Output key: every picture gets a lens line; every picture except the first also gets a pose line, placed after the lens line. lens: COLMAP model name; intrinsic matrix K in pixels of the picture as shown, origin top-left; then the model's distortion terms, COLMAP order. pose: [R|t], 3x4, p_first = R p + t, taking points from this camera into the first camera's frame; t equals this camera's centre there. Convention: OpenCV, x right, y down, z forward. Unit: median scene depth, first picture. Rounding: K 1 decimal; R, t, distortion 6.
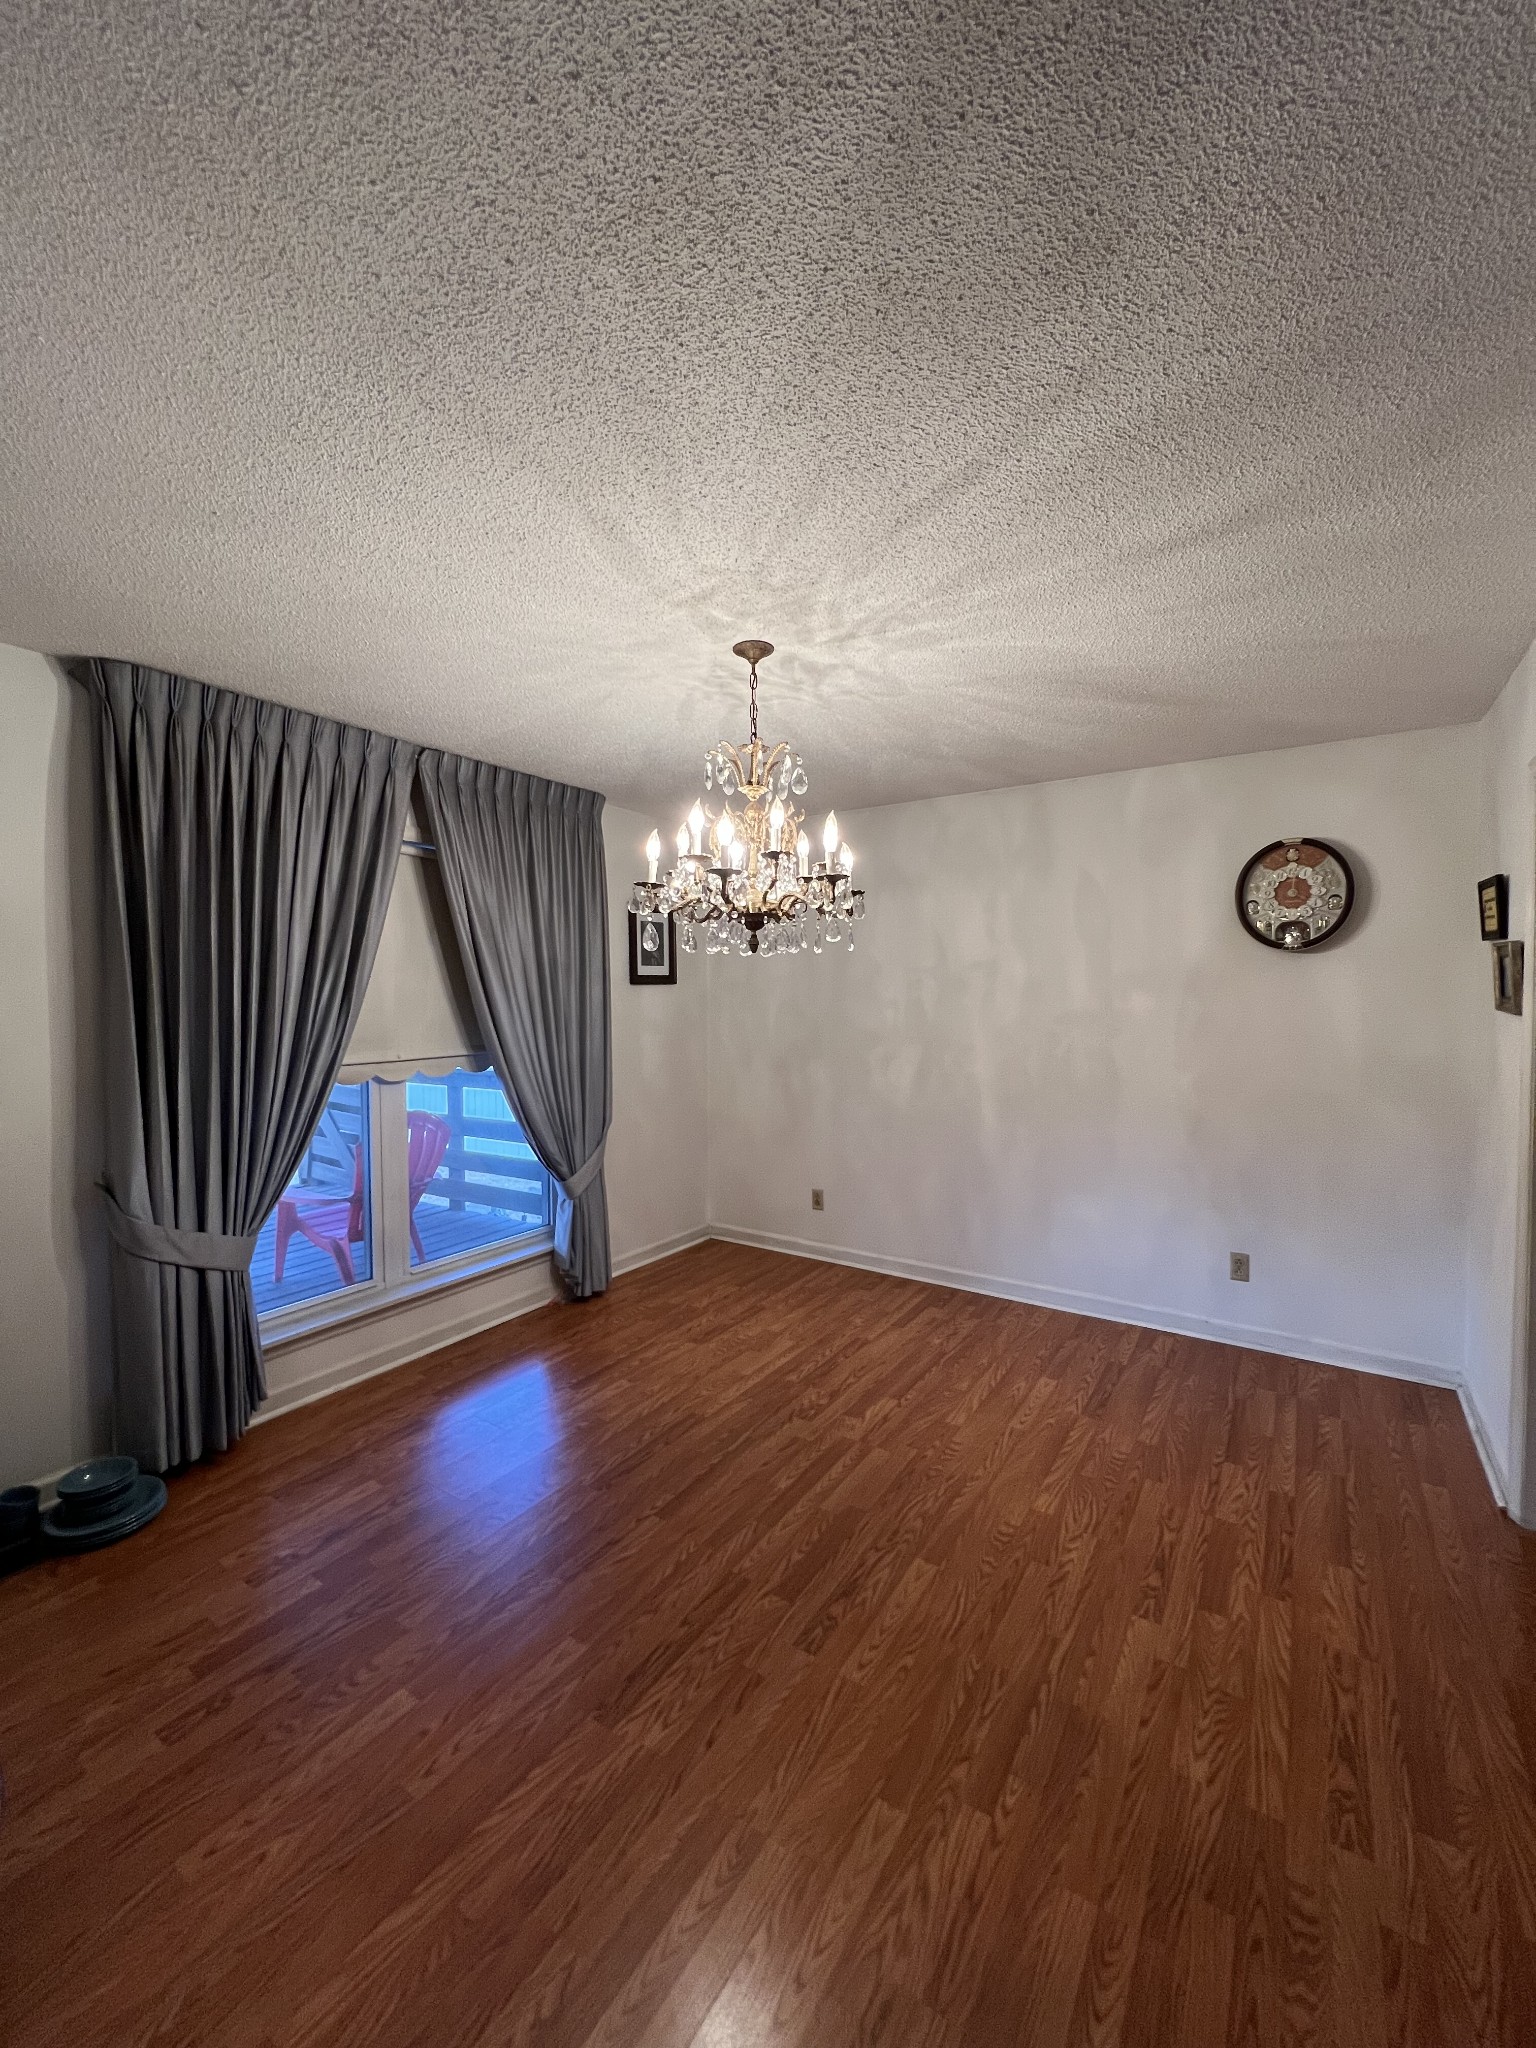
lens RADIAL K [[819.9, 0, 759.9], [0, 819.9, 1031.6], [0, 0, 1]] dist [-0.000514, 0.000037]
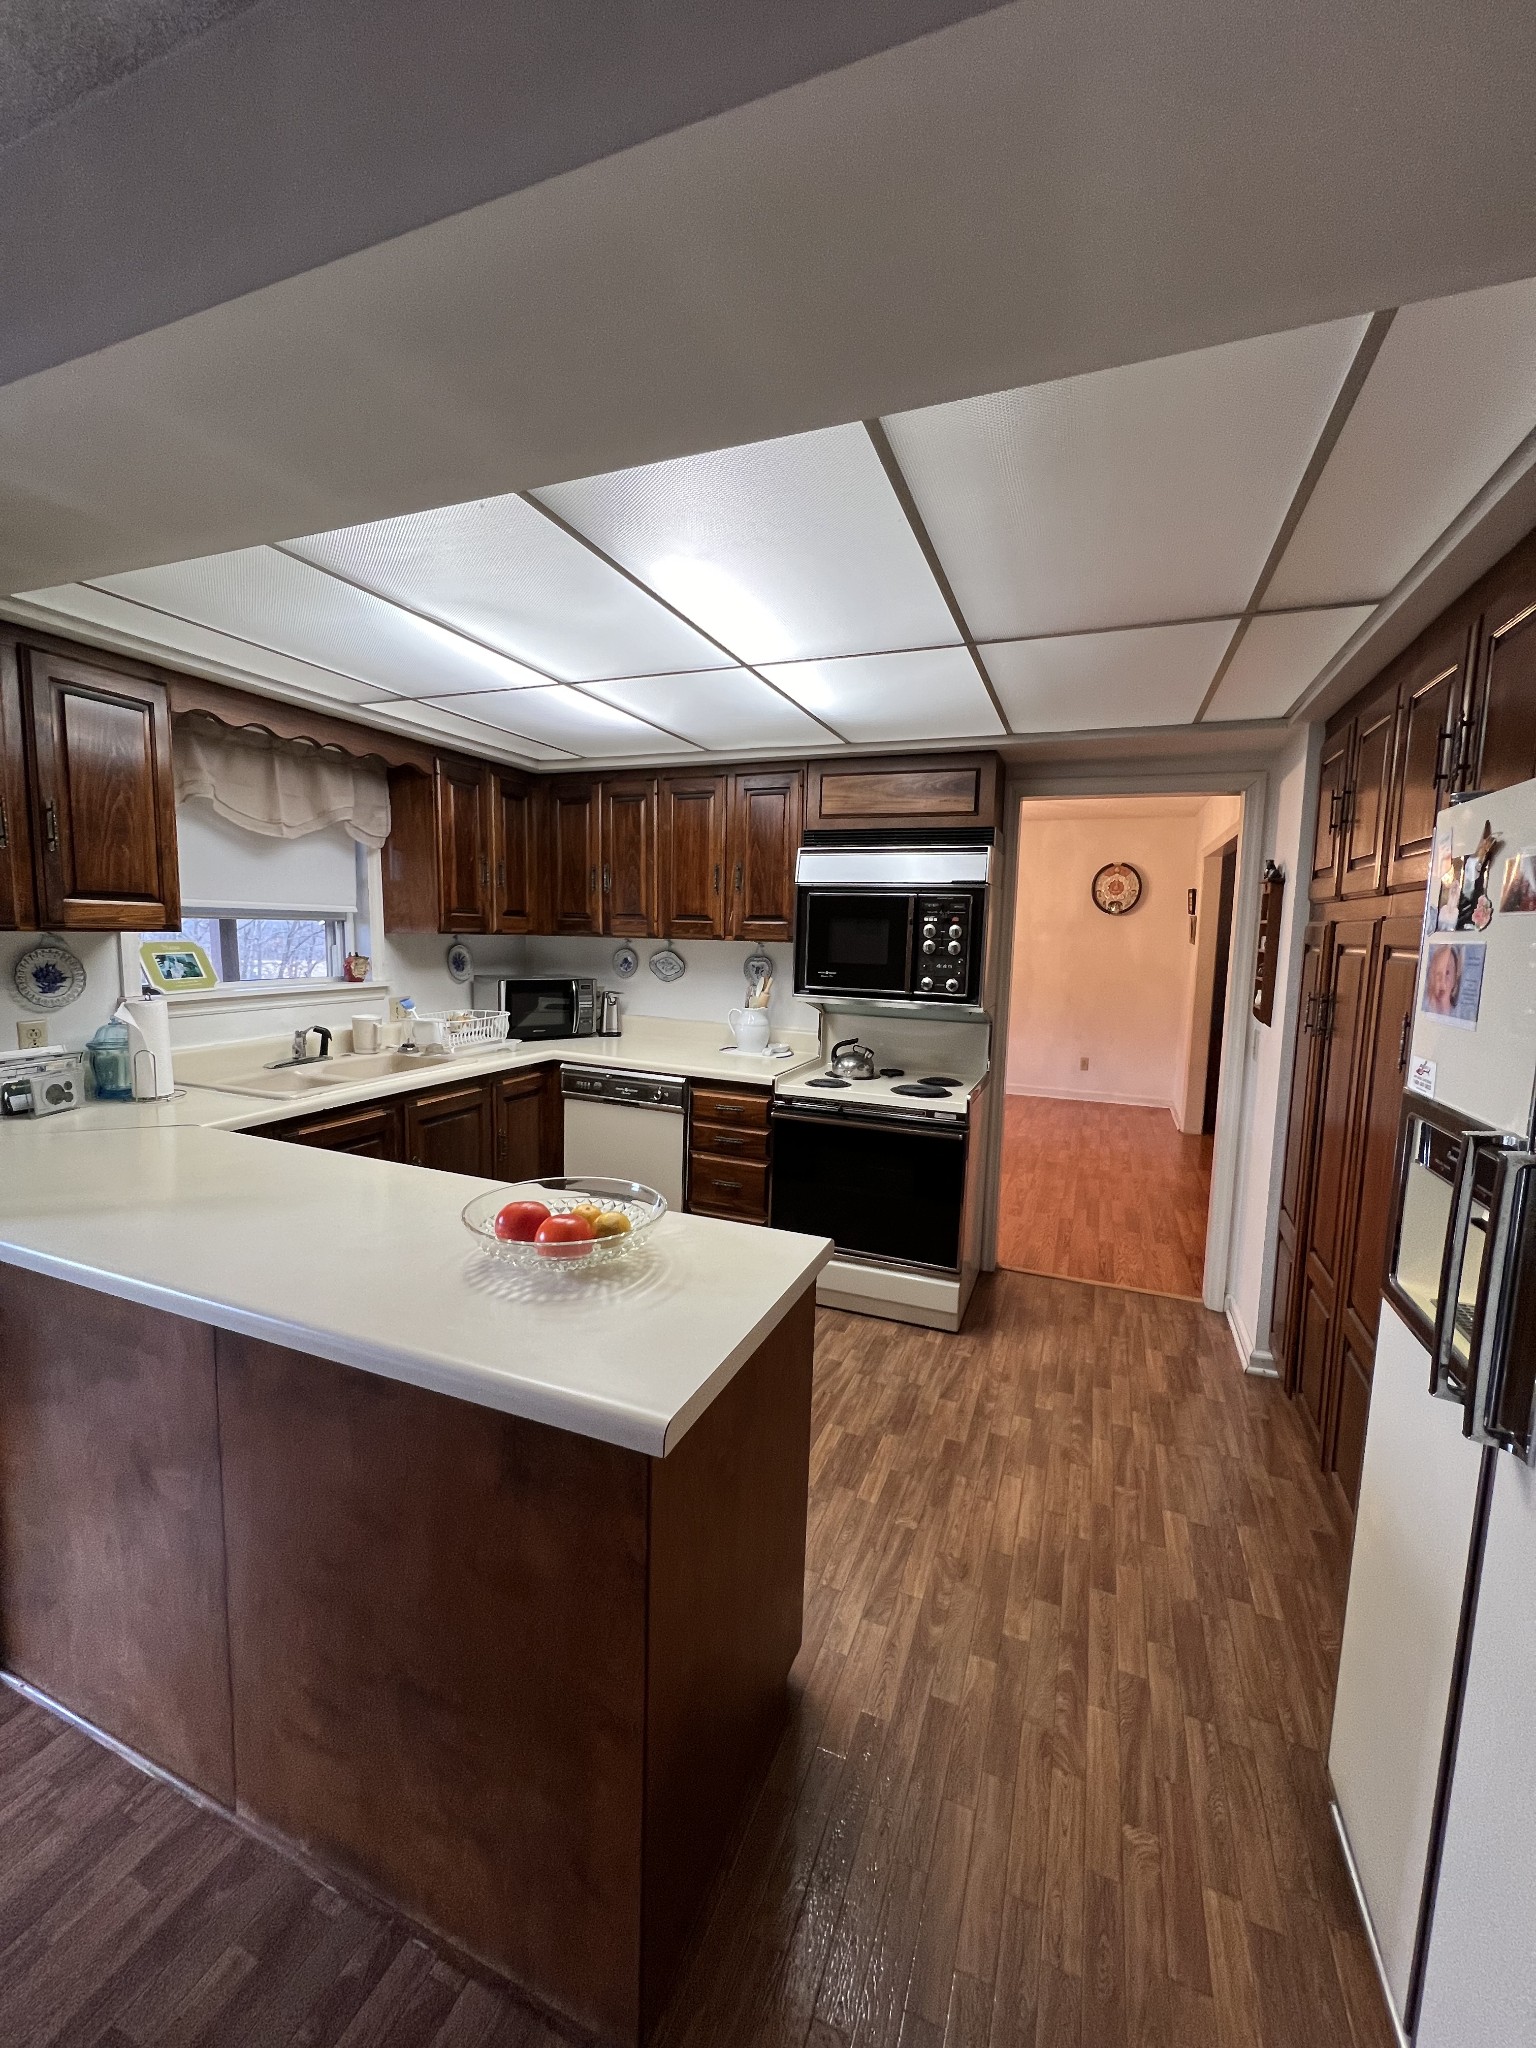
lens RADIAL K [[819.9, 0, 772.2], [0, 819.9, 1027.0], [0, 0, 1]] dist [-0.000514, 0.000037]
pose [[0.977778, 0.001765, 0.209636, -0.691706], [-0.017977, 0.996987, 0.075451, 0.049811], [-0.208872, -0.077543, 0.974864, -0.949489]]
